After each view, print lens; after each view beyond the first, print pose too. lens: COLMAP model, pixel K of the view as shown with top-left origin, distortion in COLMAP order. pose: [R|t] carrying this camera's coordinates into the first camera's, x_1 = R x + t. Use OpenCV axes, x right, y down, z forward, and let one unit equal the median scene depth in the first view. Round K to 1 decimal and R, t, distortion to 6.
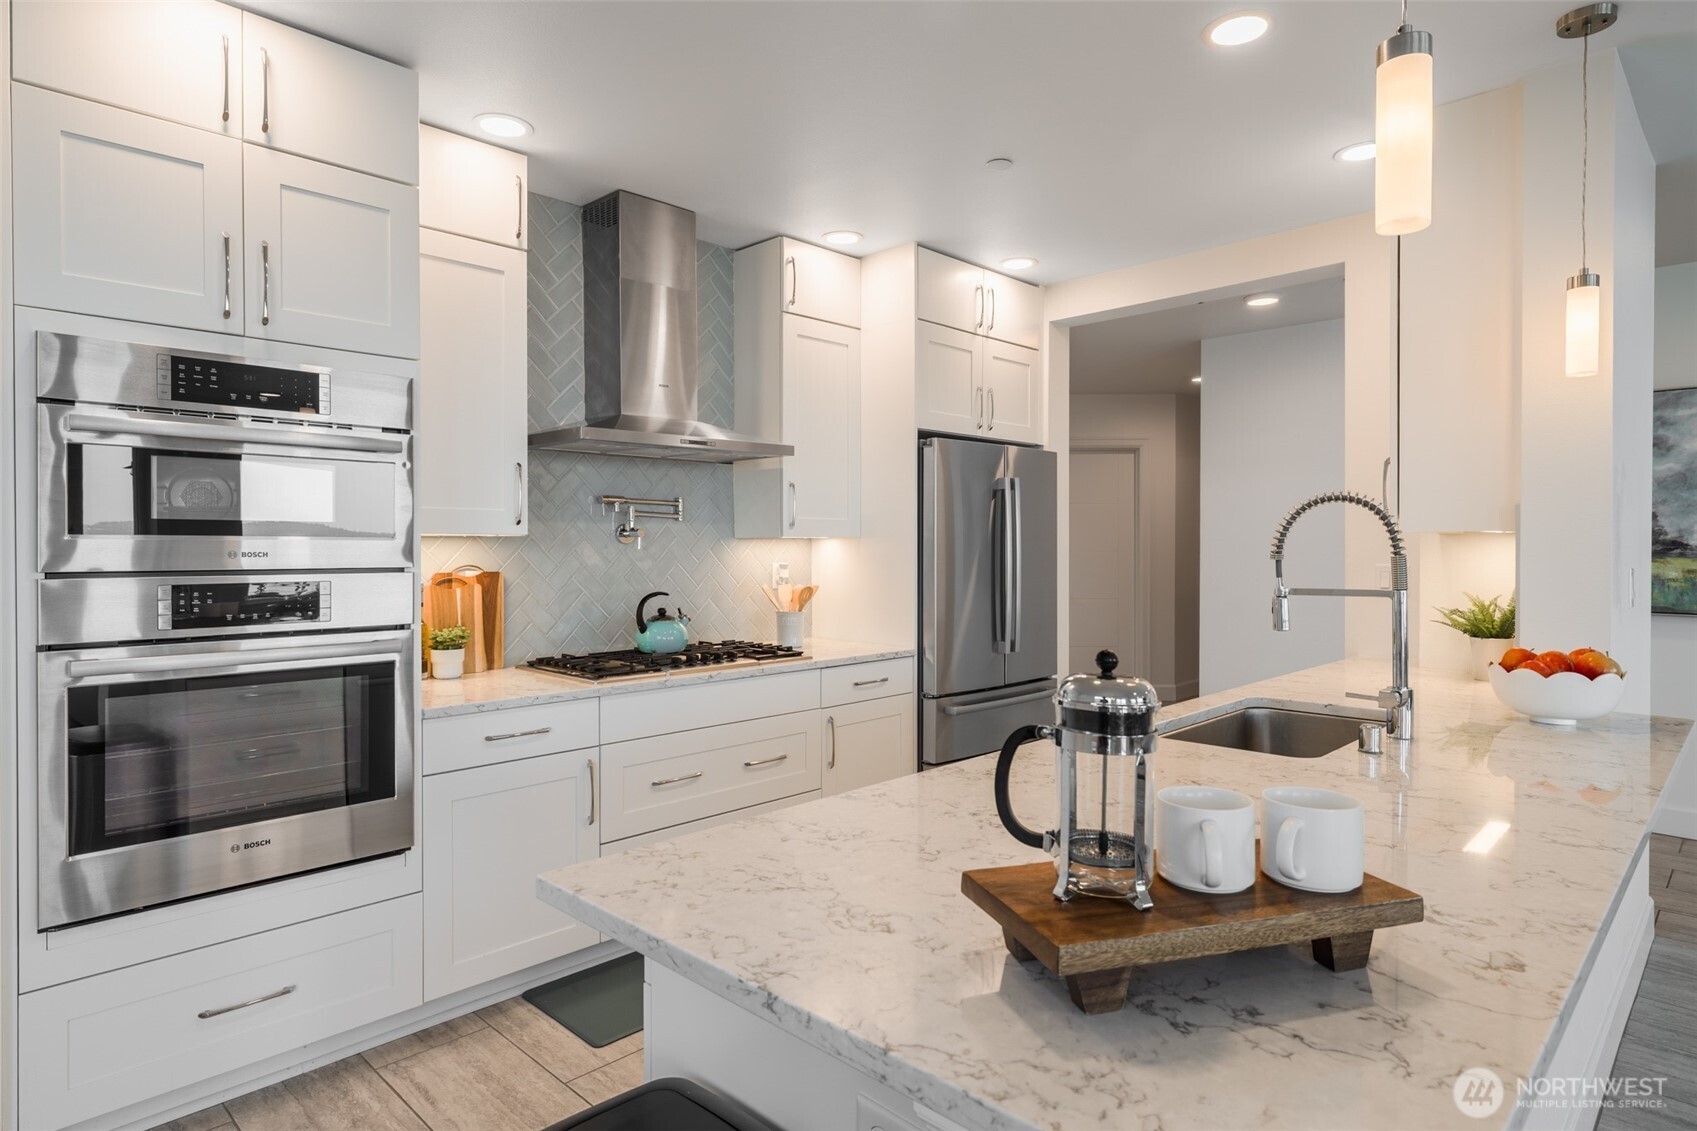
lens RADIAL K [[957.6, 0, 847.9], [0, 957.6, 559.8], [0, 0, 1]] dist [-0.004578, -0.000649]
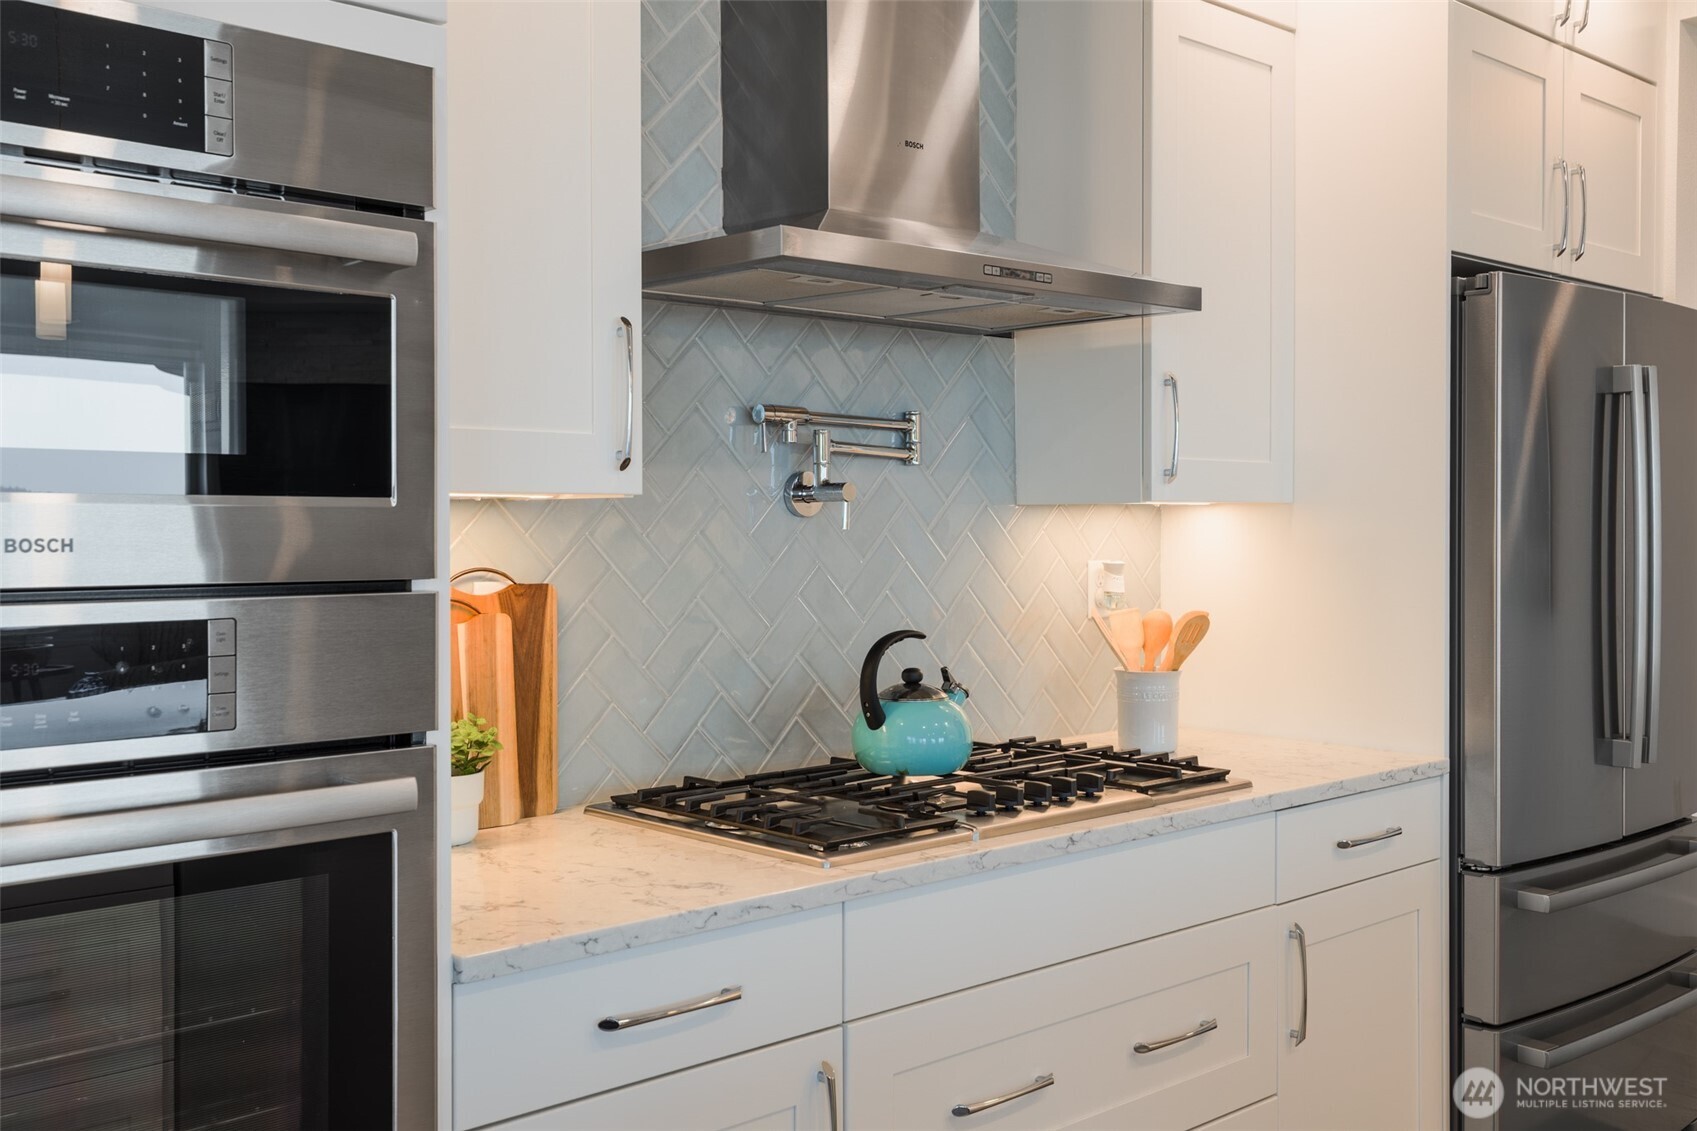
lens RADIAL K [[1694.4, 0, 848.9], [0, 1694.4, 562.7], [0, 0, 1]] dist [0.012645, 0.000000]
pose [[0.998907, -0.000168, -0.046748, -0.180252], [0.000533, 0.999970, 0.007780, -0.002346], [0.046745, -0.007796, 0.998876, 0.239206]]
